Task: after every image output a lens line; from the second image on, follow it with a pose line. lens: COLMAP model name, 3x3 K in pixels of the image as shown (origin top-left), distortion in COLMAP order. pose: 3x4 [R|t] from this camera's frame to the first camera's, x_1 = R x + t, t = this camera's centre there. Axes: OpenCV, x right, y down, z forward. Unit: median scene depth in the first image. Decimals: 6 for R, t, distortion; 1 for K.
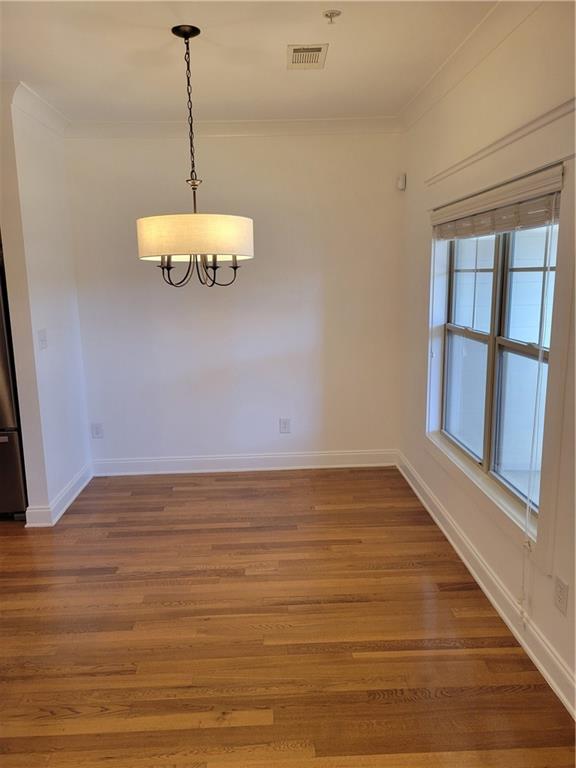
lens RADIAL K [[576.1, 0, 280.3], [0, 576.1, 379.3], [0, 0, 1]] dist [0.048715, -0.024623]
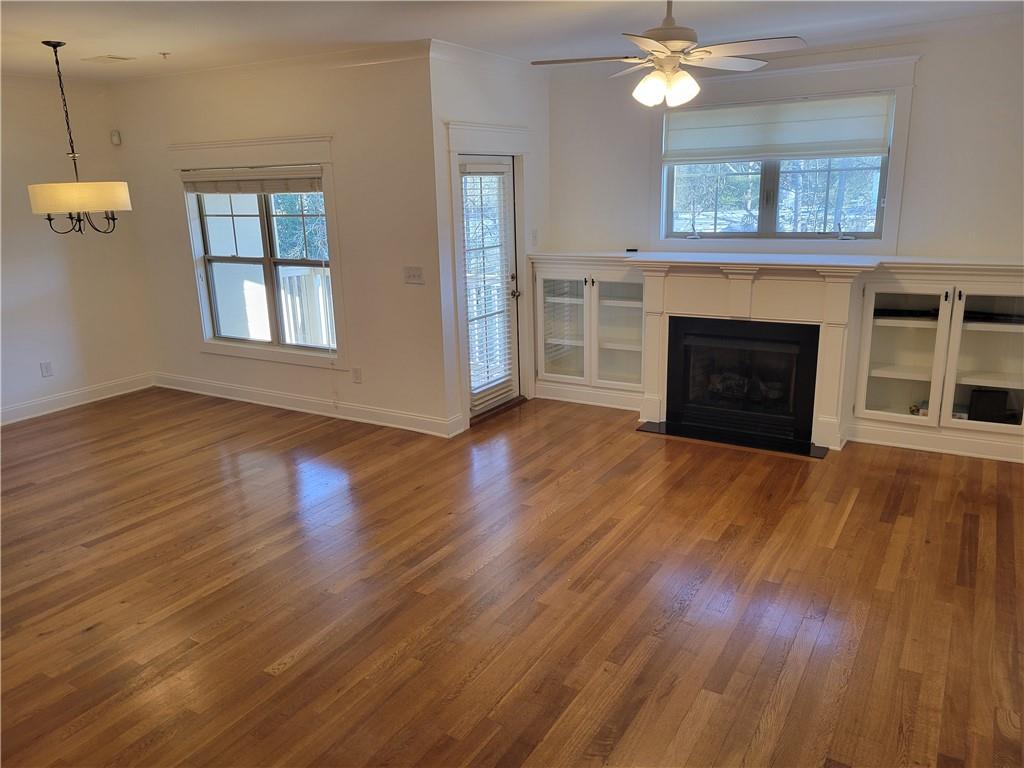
lens RADIAL K [[768.1, 0, 516.4], [0, 768.1, 387.0], [0, 0, 1]] dist [0.048715, -0.024623]
pose [[0.538627, -0.210203, 0.815902, -1.039574], [0.168651, 0.975678, 0.140030, 0.088664], [-0.825492, 0.062178, 0.560978, -0.714003]]
